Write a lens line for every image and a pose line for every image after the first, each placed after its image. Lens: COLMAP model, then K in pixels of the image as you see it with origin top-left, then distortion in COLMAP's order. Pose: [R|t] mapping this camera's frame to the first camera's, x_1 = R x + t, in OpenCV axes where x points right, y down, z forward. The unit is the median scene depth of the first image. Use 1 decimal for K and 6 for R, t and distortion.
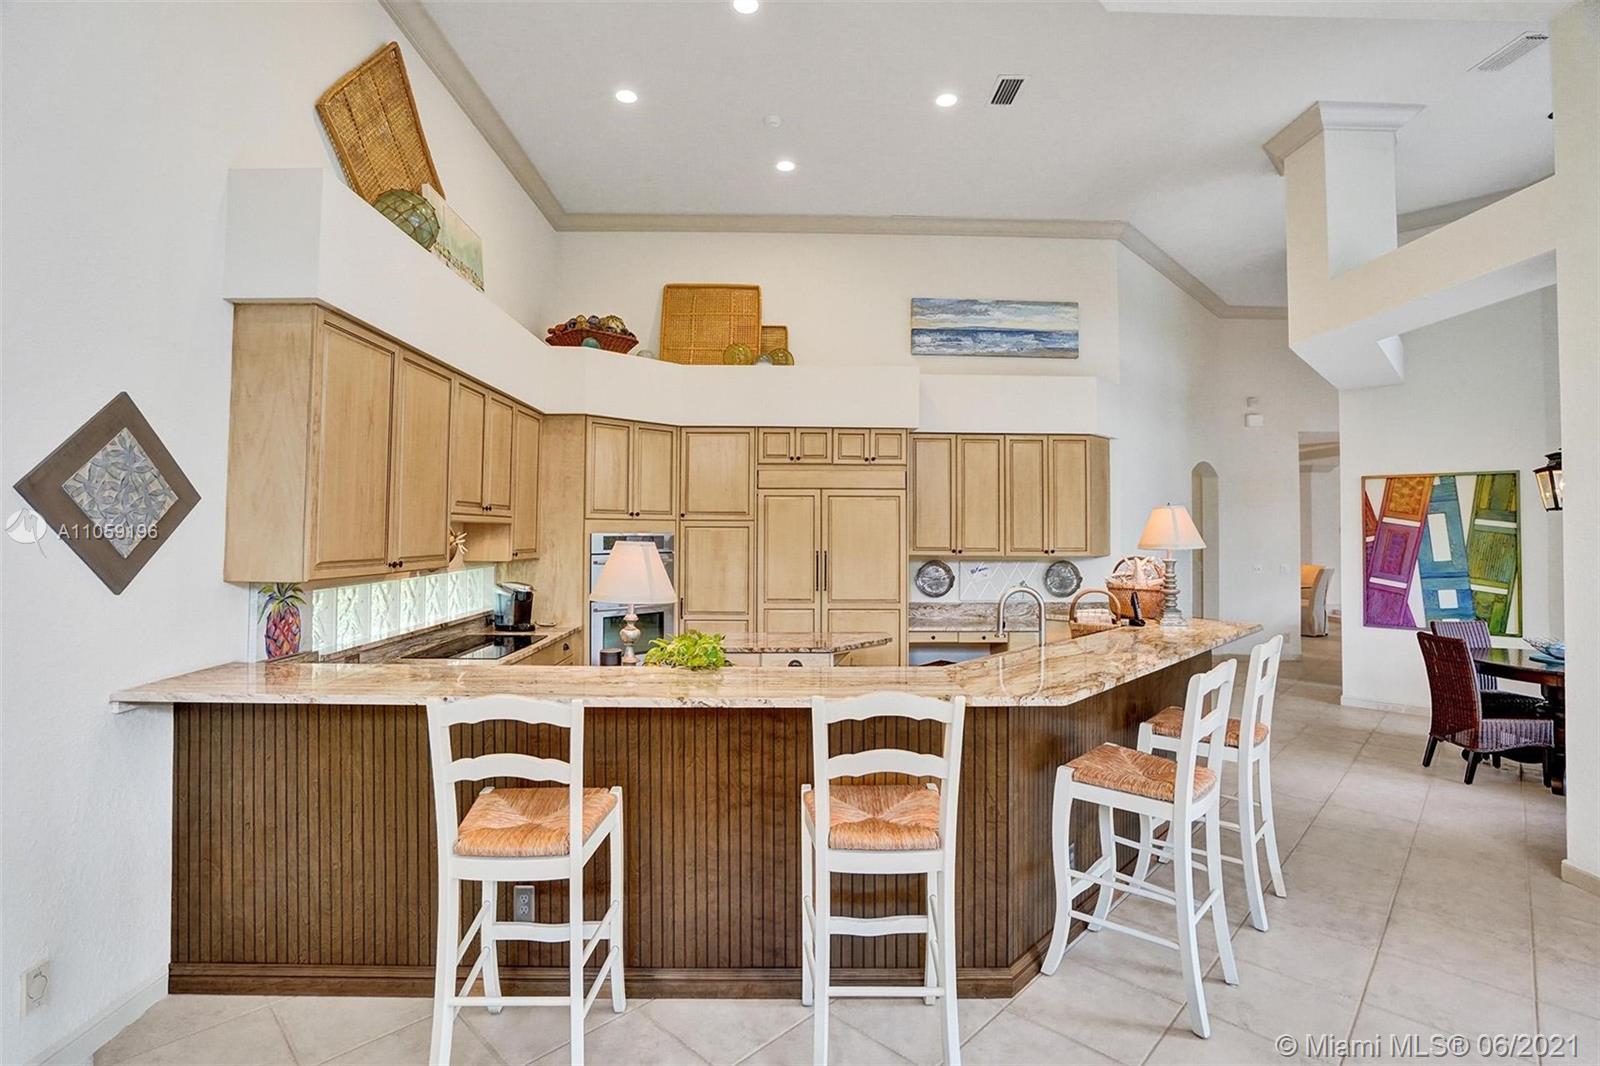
lens RADIAL K [[771.4, 0, 800.0], [0, 771.4, 533.0], [0, 0, 1]] dist [-0.038017, 0.027460]
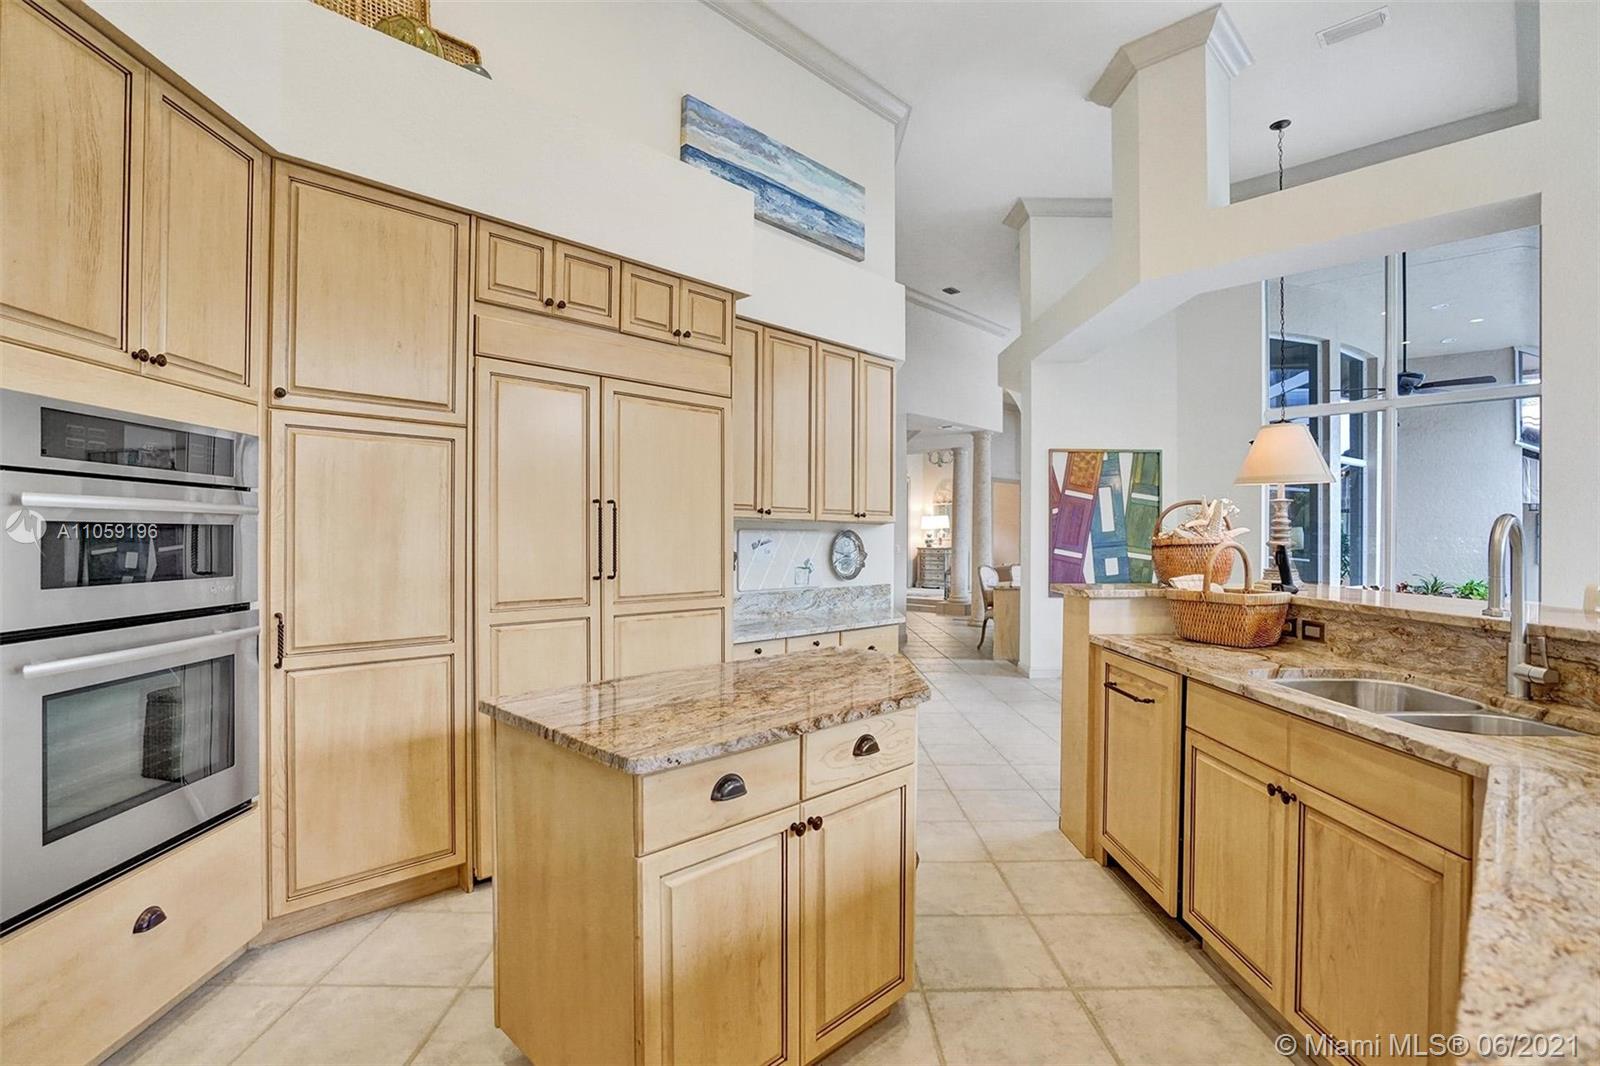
lens RADIAL K [[771.4, 0, 800.0], [0, 771.4, 533.0], [0, 0, 1]] dist [-0.038017, 0.027460]
pose [[0.709586, 0.004958, 0.704602, -0.218975], [-0.000663, 0.999980, -0.006368, 0.045031], [-0.704619, 0.004051, 0.709575, 0.528033]]
